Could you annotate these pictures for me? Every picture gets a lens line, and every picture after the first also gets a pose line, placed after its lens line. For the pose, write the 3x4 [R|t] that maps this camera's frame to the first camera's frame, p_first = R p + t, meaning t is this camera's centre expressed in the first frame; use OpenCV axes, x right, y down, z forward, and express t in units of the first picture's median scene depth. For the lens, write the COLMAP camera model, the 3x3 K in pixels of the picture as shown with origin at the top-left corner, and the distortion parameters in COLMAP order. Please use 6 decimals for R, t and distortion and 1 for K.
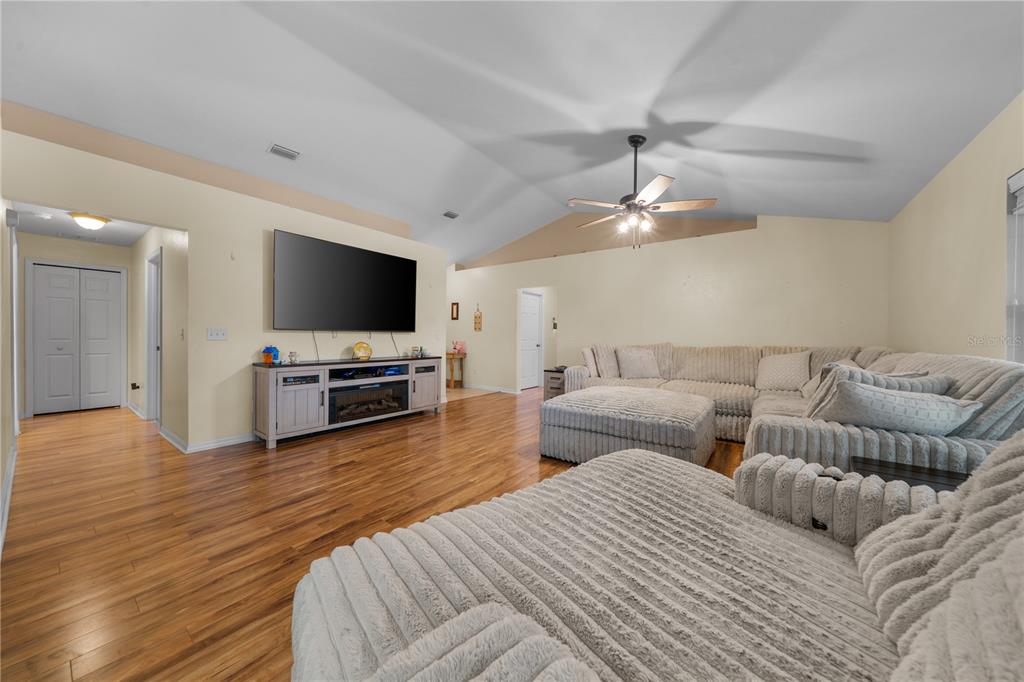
lens RADIAL K [[354.9, 0, 510.7], [0, 354.9, 338.5], [0, 0, 1]] dist [-0.000218, 0.000027]
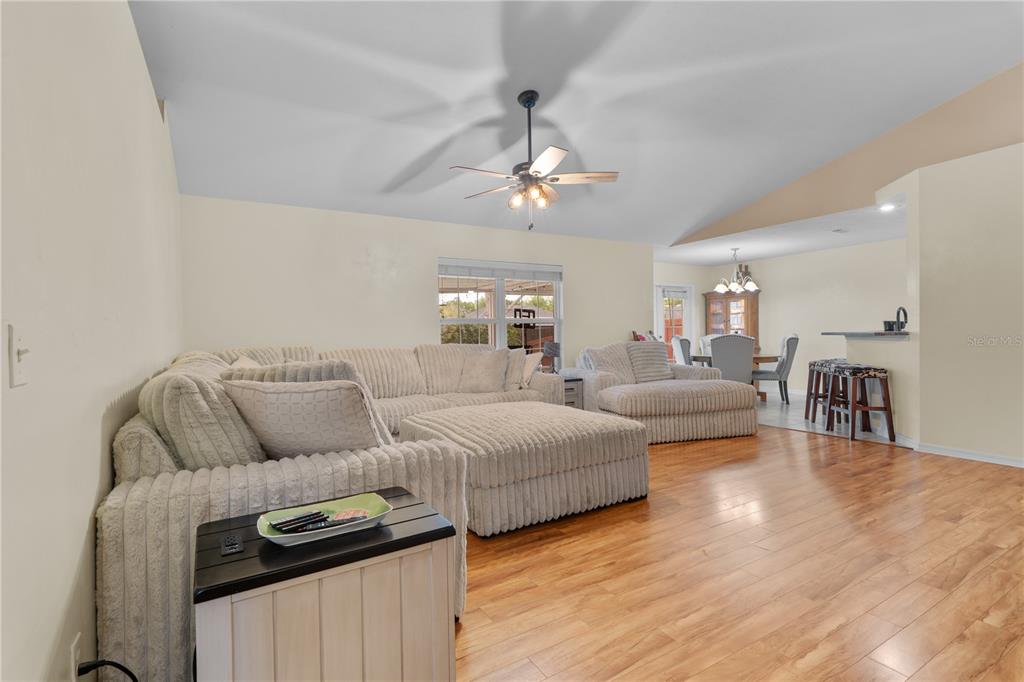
lens RADIAL K [[476.8, 0, 508.5], [0, 476.8, 335.3], [0, 0, 1]] dist [0.000838, 0.000137]
pose [[-0.918477, 0.005624, 0.395435, -0.042530], [0.010757, 0.999884, 0.010763, -0.014110], [-0.395329, 0.014139, -0.918431, 2.060459]]
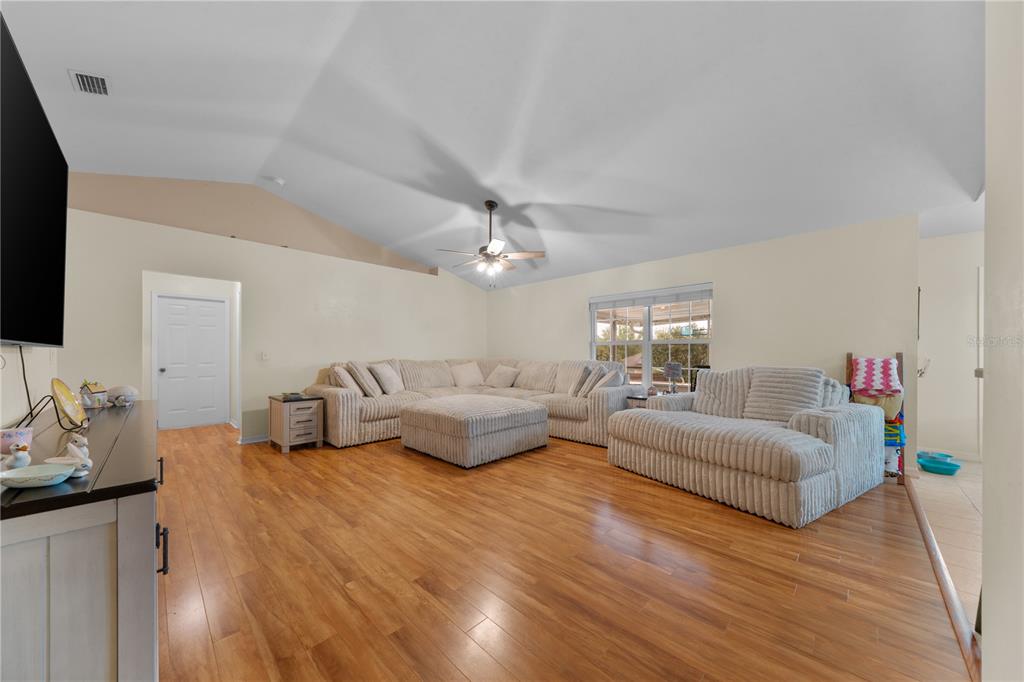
lens RADIAL K [[356.1, 0, 505.7], [0, 356.1, 352.2], [0, 0, 1]] dist [-0.000995, -0.000038]
pose [[0.149099, -0.005394, 0.988808, -0.952082], [0.006181, 0.999971, 0.004523, -0.017047], [-0.988803, 0.005437, 0.149128, 0.751942]]
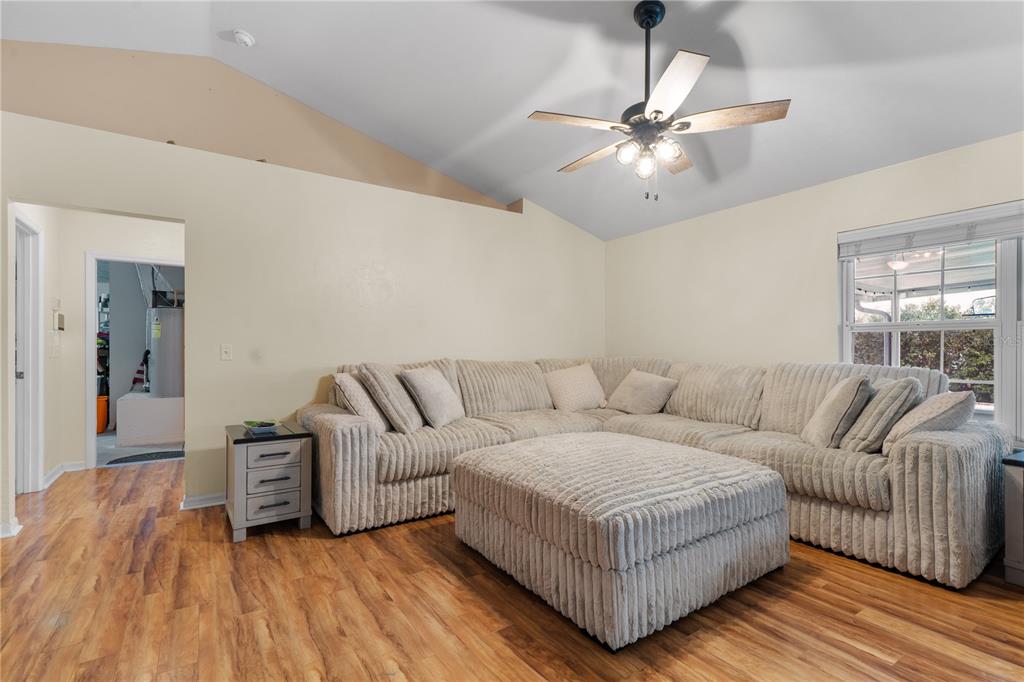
lens RADIAL K [[463.8, 0, 504.6], [0, 463.8, 348.1], [0, 0, 1]] dist [0.000749, -0.000038]
pose [[0.349605, -0.005732, 0.936880, -0.450399], [0.006554, 0.999972, 0.003673, -0.012433], [-0.936874, 0.004856, 0.349633, 0.958379]]
